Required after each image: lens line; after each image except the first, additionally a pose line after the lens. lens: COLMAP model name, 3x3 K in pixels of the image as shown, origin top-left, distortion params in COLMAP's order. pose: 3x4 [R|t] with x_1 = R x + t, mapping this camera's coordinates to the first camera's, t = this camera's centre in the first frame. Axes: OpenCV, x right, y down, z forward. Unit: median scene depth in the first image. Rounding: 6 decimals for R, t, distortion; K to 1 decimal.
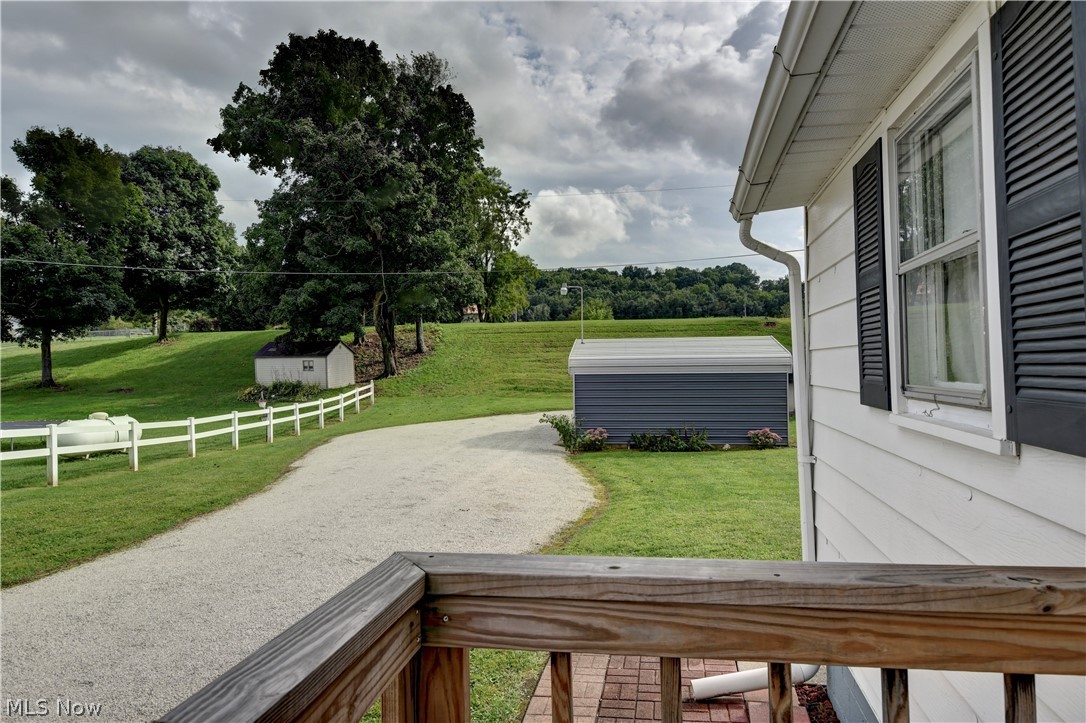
lens RADIAL K [[699.3, 0, 543.0], [0, 699.3, 361.5], [0, 0, 1]] dist [0.003302, 0.002079]
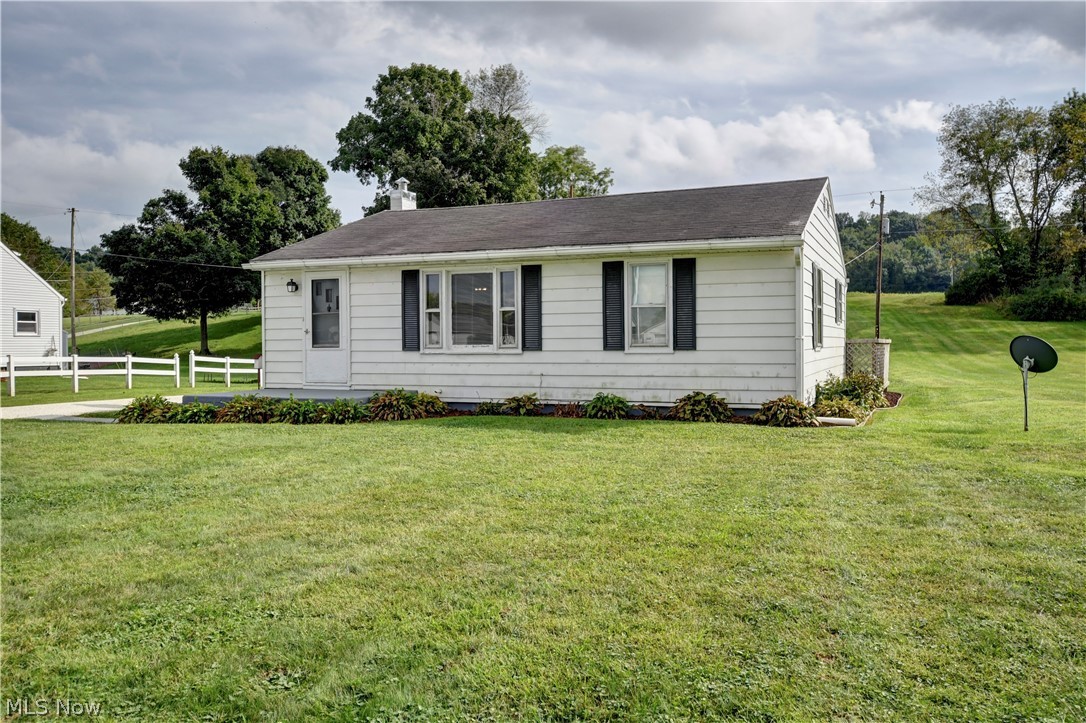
lens RADIAL K [[936.4, 0, 543.0], [0, 936.4, 361.5], [0, 0, 1]] dist [-0.006280, -0.003678]
pose [[0.983407, 0.004591, -0.181355, 0.165938], [-0.000642, 0.999762, 0.021823, 0.009519], [0.181412, -0.021345, 0.983176, -0.464857]]
